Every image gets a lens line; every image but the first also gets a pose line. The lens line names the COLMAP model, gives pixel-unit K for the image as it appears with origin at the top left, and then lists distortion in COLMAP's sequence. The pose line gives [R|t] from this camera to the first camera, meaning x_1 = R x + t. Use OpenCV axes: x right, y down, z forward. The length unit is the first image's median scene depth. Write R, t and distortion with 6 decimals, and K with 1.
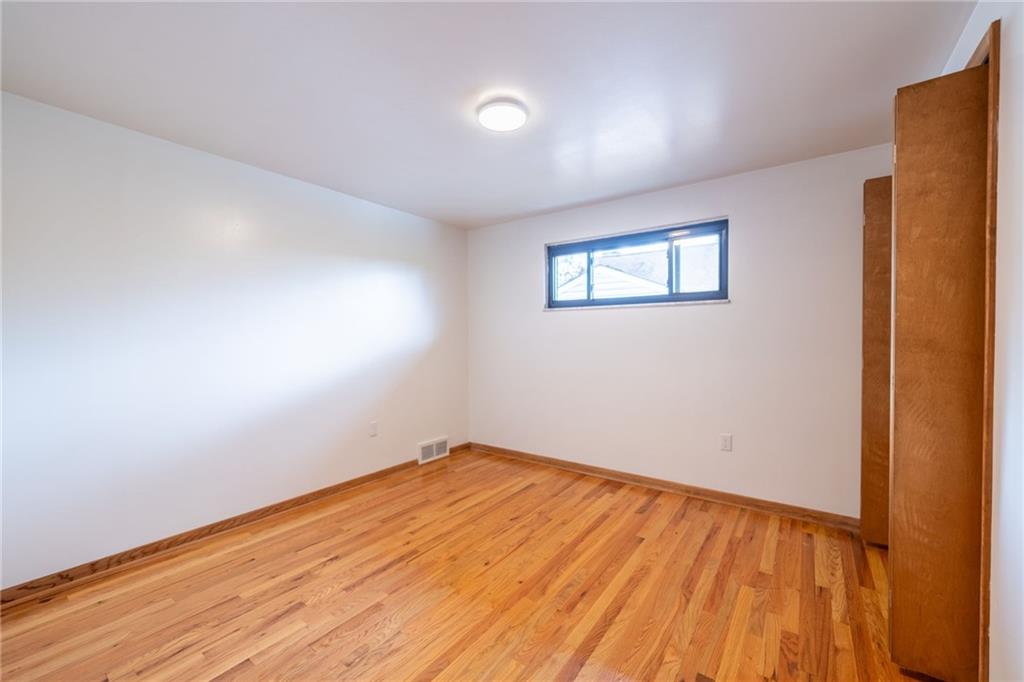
lens RADIAL K [[409.8, 0, 512.1], [0, 409.8, 338.8], [0, 0, 1]] dist [-0.003124, -0.000040]
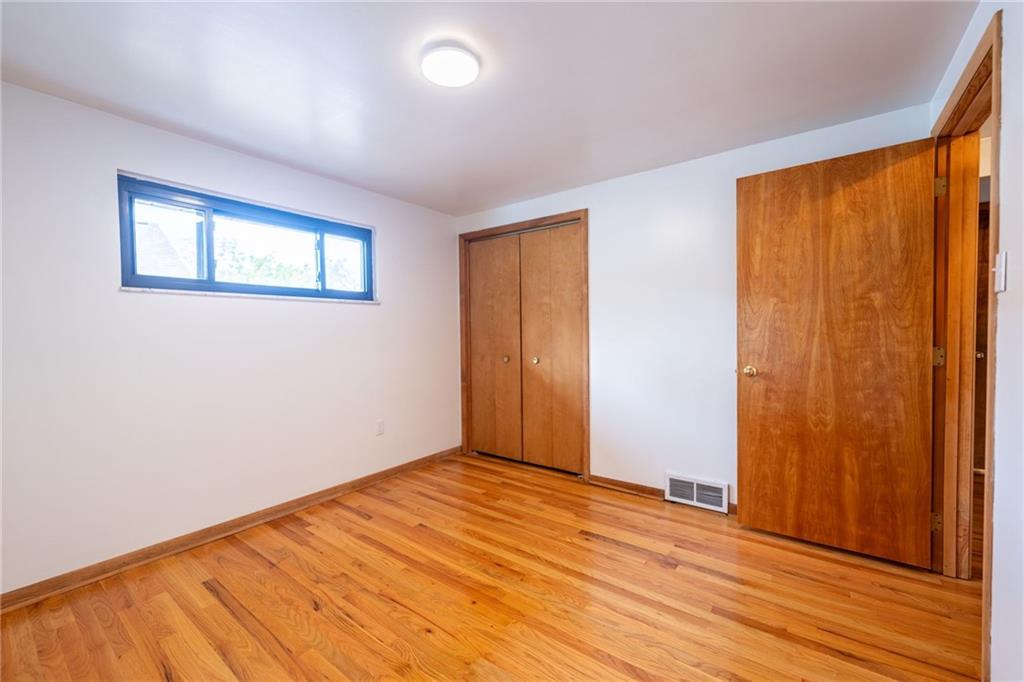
lens RADIAL K [[409.8, 0, 511.7], [0, 409.8, 340.2], [0, 0, 1]] dist [-0.003124, -0.000040]
pose [[0.021003, -0.018768, 0.999603, -0.674970], [0.018201, 0.999665, 0.018387, -0.002743], [-0.999614, 0.017808, 0.021338, 0.683242]]
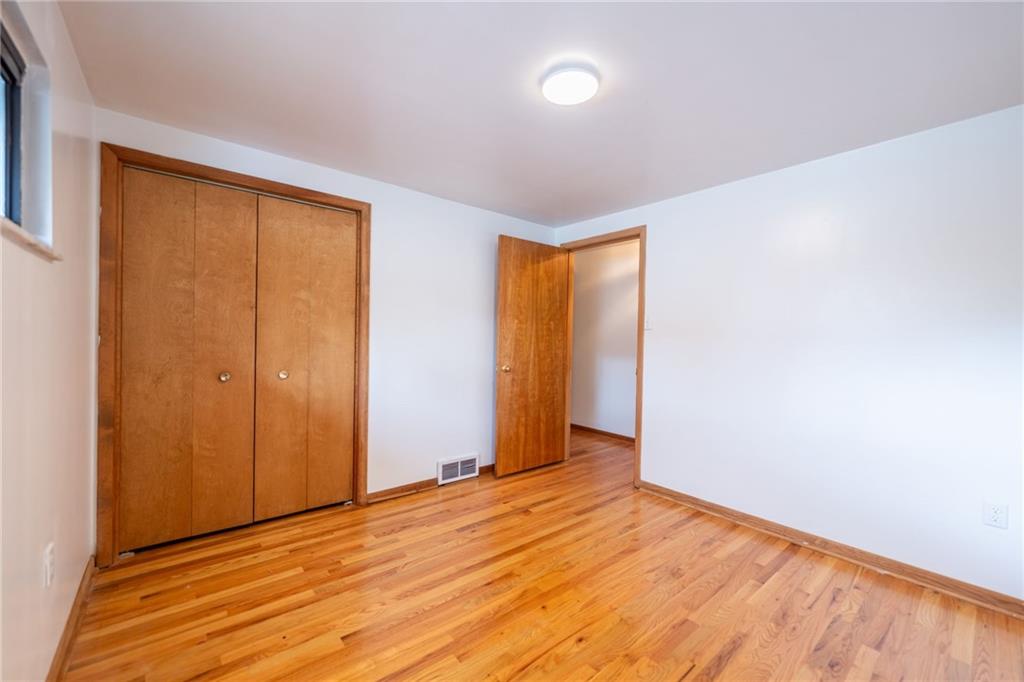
lens RADIAL K [[409.8, 0, 506.9], [0, 409.8, 341.2], [0, 0, 1]] dist [-0.003124, -0.000040]
pose [[-0.966046, -0.016635, 0.257833, -0.098030], [-0.014393, 0.999840, 0.010582, -0.010016], [-0.257968, 0.006512, -0.966132, 1.469852]]
